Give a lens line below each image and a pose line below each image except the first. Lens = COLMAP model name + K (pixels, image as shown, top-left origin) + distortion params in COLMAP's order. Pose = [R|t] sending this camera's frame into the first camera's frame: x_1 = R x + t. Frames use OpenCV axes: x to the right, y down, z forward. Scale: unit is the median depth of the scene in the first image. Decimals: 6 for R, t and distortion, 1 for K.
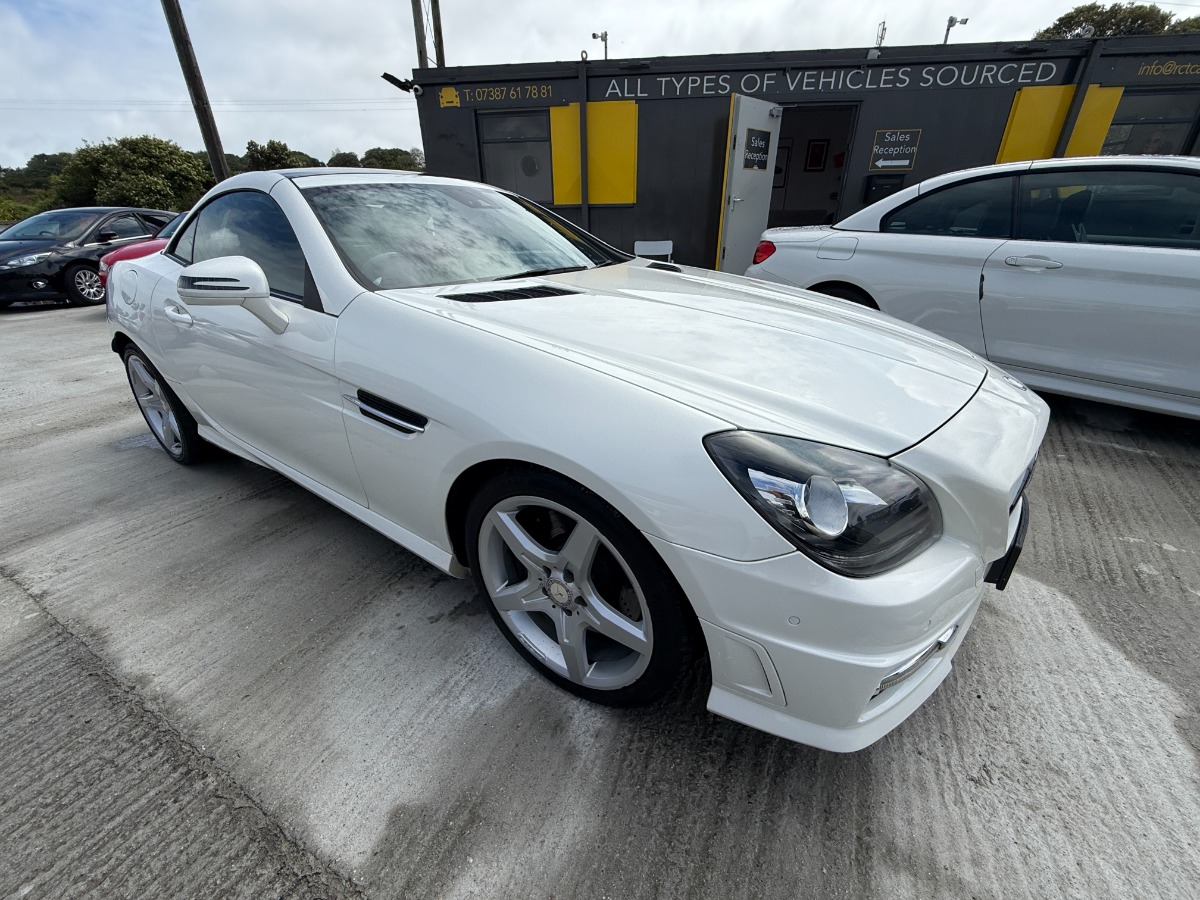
lens RADIAL K [[476.5, 0, 595.7], [0, 476.5, 450.5], [0, 0, 1]] dist [-0.000696, -0.000123]
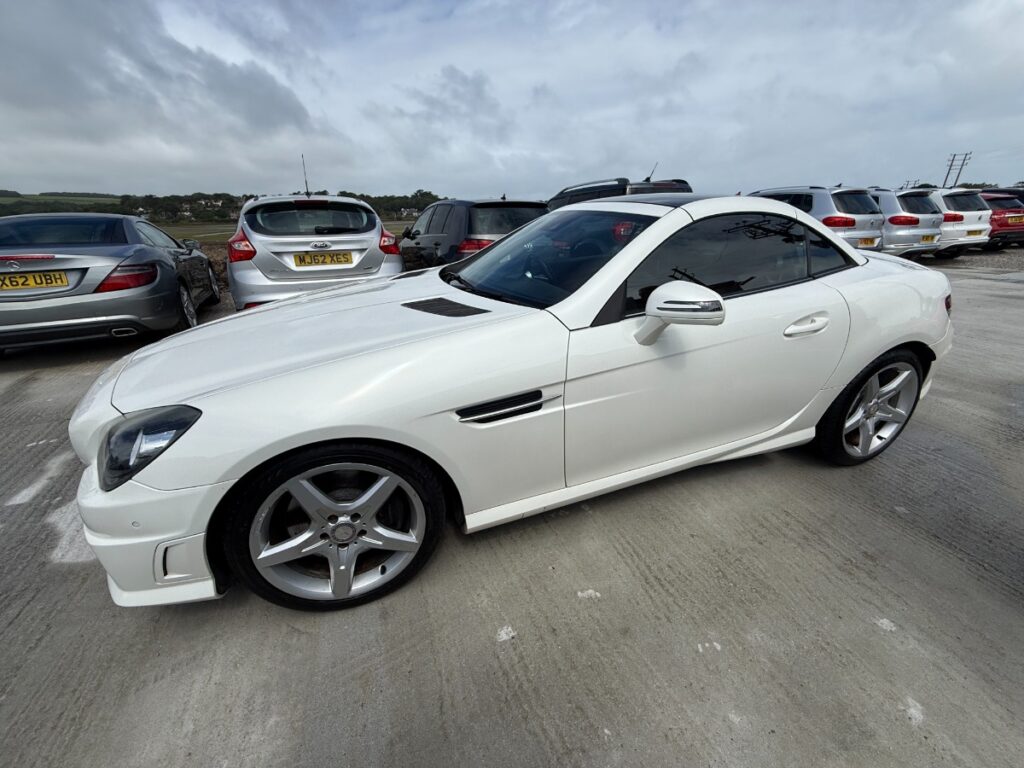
lens RADIAL K [[406.6, 0, 508.3], [0, 406.6, 384.4], [0, 0, 1]] dist [-0.000696, -0.000123]
pose [[-0.596133, 0.329941, -0.731959, 0.964196], [-0.329654, 0.730688, 0.597849, -1.121029], [0.732088, 0.597691, -0.326821, 2.078248]]
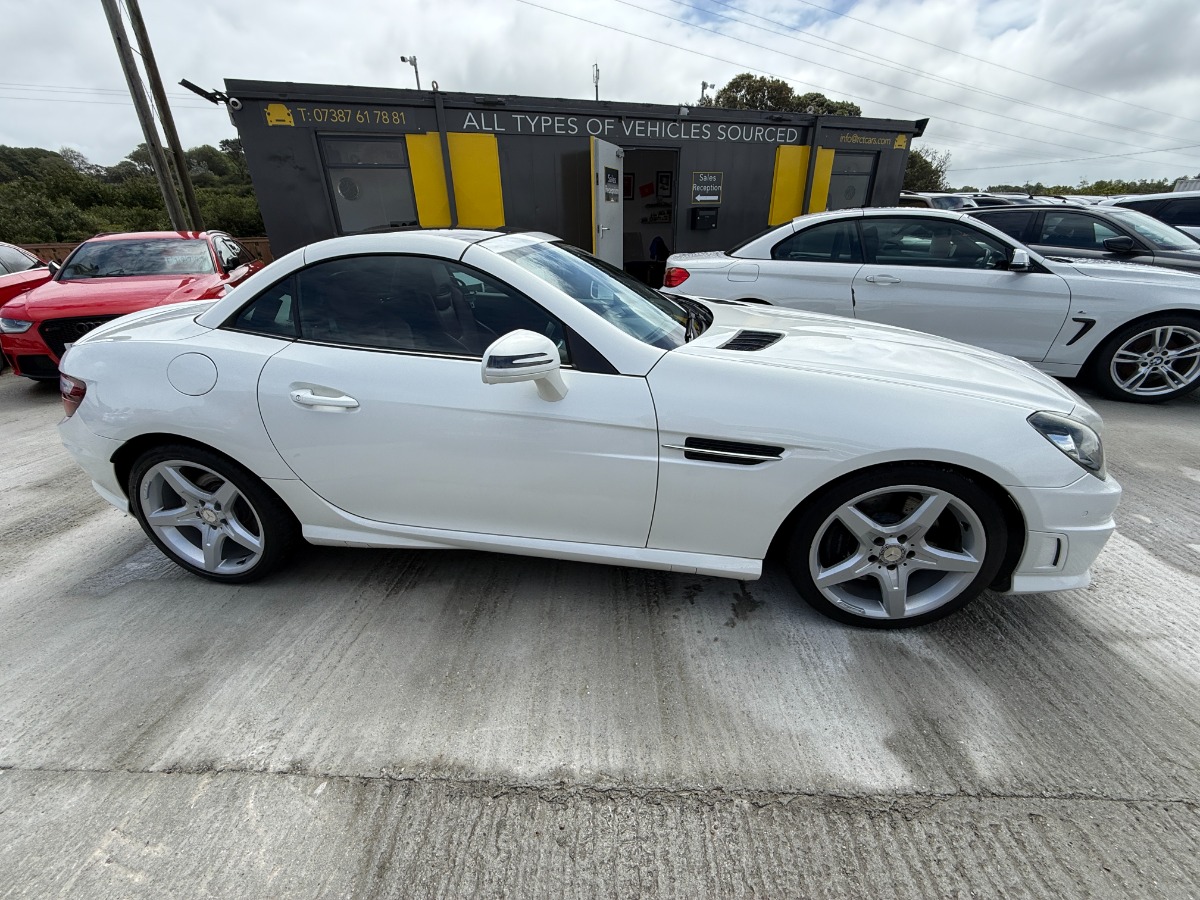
lens RADIAL K [[476.5, 0, 595.7], [0, 476.5, 450.5], [0, 0, 1]] dist [-0.000696, -0.000123]
pose [[0.900919, -0.190176, 0.390100, -1.038875], [0.200286, 0.979622, 0.015019, -0.144272], [-0.385007, 0.064601, 0.920650, 0.039370]]
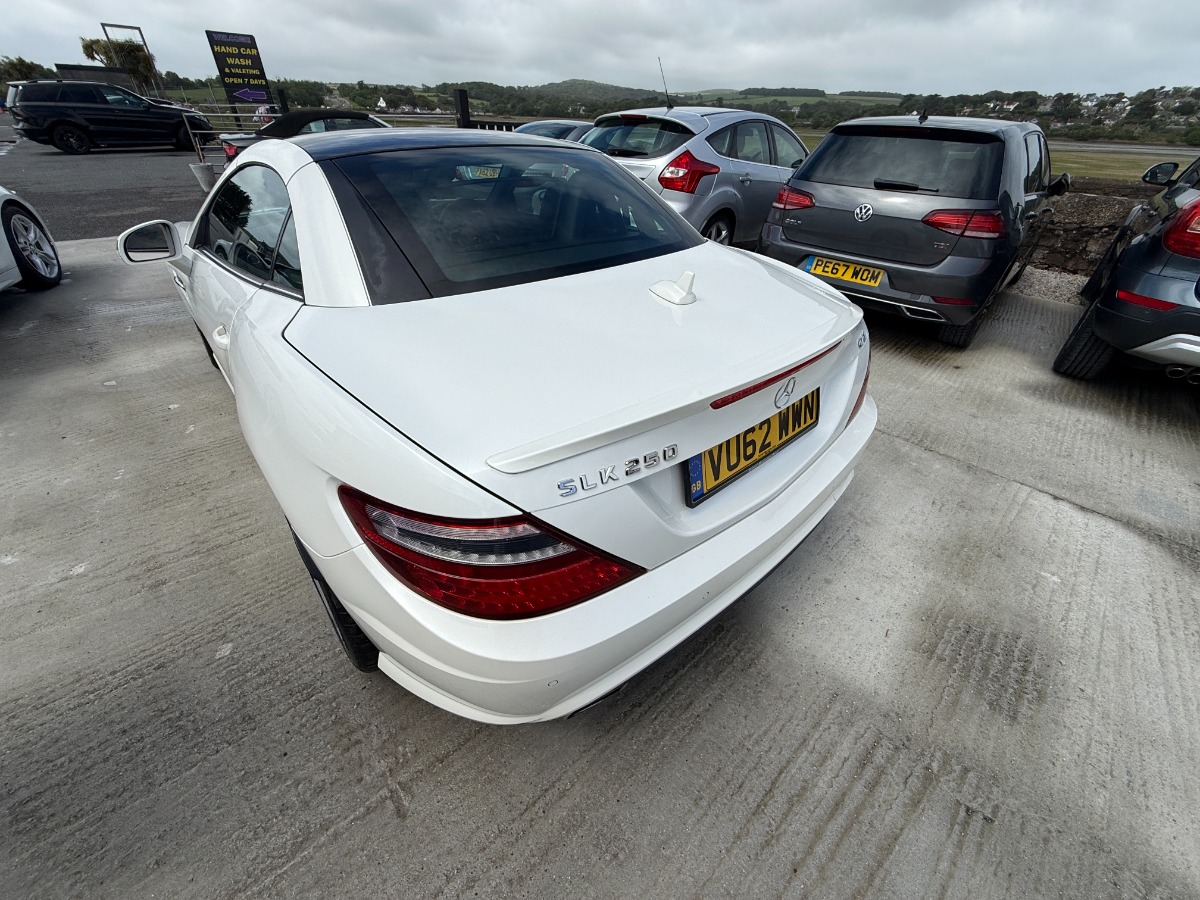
lens RADIAL K [[476.5, 0, 595.7], [0, 476.5, 450.5], [0, 0, 1]] dist [-0.000696, -0.000123]
pose [[-0.964955, -0.161216, 0.207054, -1.510148], [0.101184, 0.499429, 0.860425, -1.505762], [-0.242123, 0.851222, -0.465614, 2.720621]]
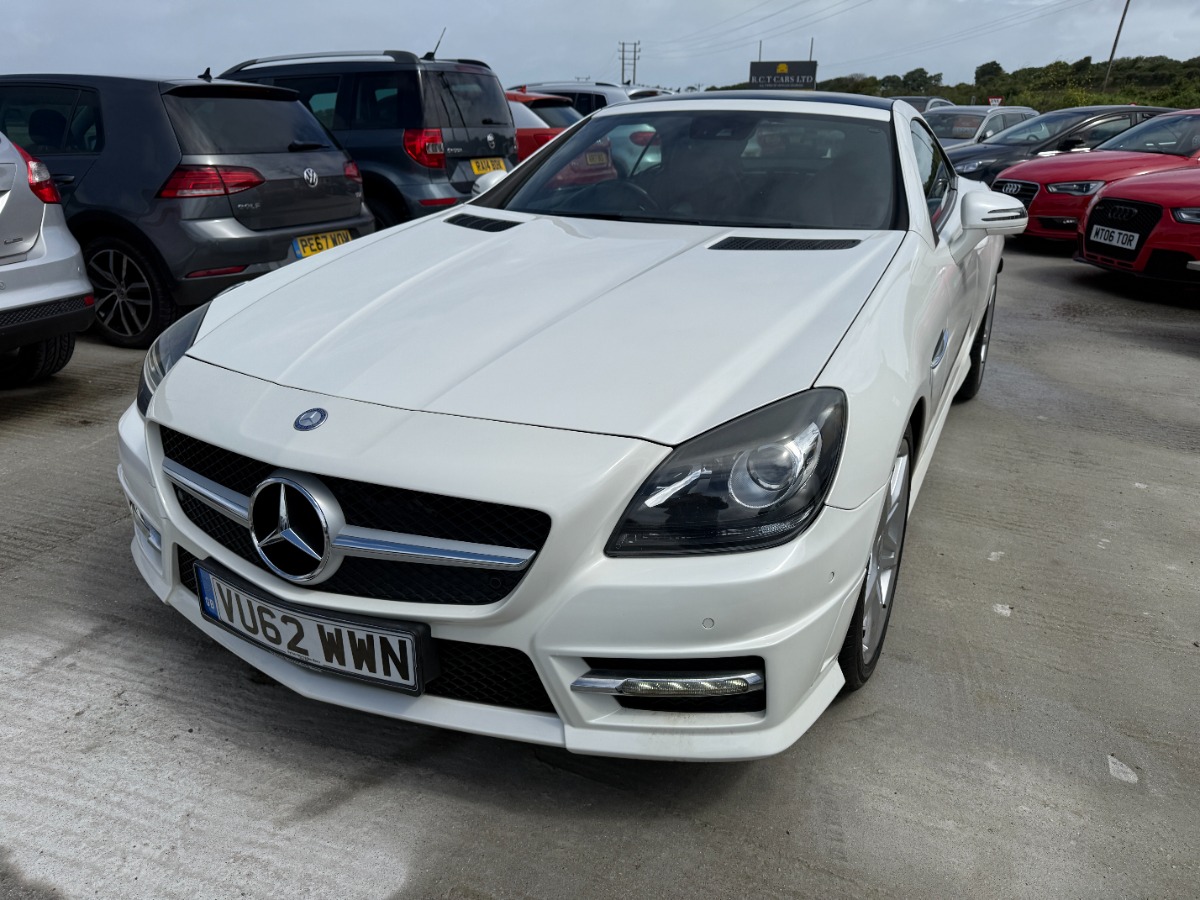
lens RADIAL K [[855.1, 0, 602.8], [0, 855.1, 451.1], [0, 0, 1]] dist [0.003259, -0.006962]
pose [[0.118984, 0.372480, -0.920381, 1.767231], [-0.441666, 0.850062, 0.286925, -0.546903], [0.889255, 0.372361, 0.265655, 0.899493]]
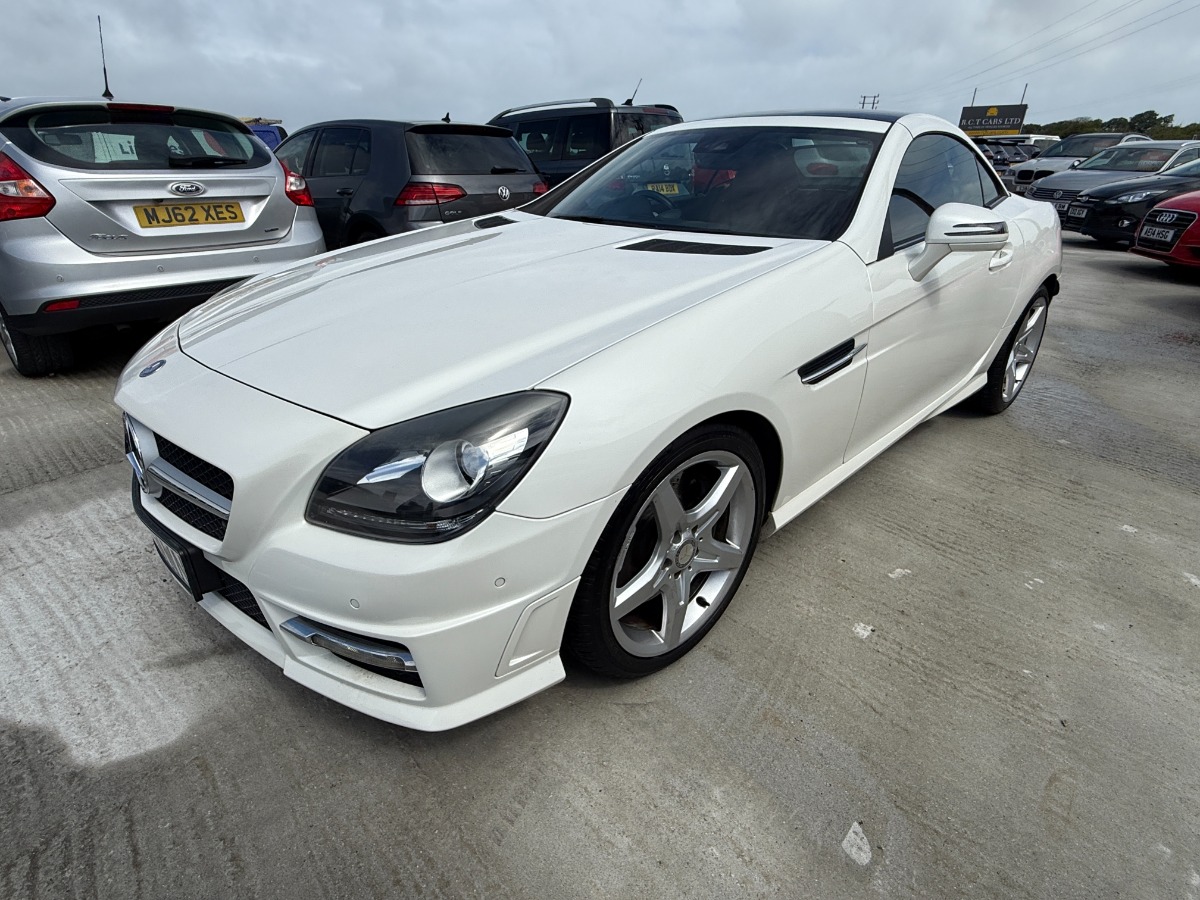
lens RADIAL K [[596.7, 0, 594.5], [0, 596.7, 452.6], [0, 0, 1]] dist [0.000137, -0.000767]
pose [[-0.234565, 0.440869, -0.866380, 1.433848], [-0.423339, 0.755966, 0.499299, -0.766204], [0.875079, 0.483891, 0.009314, 1.492611]]
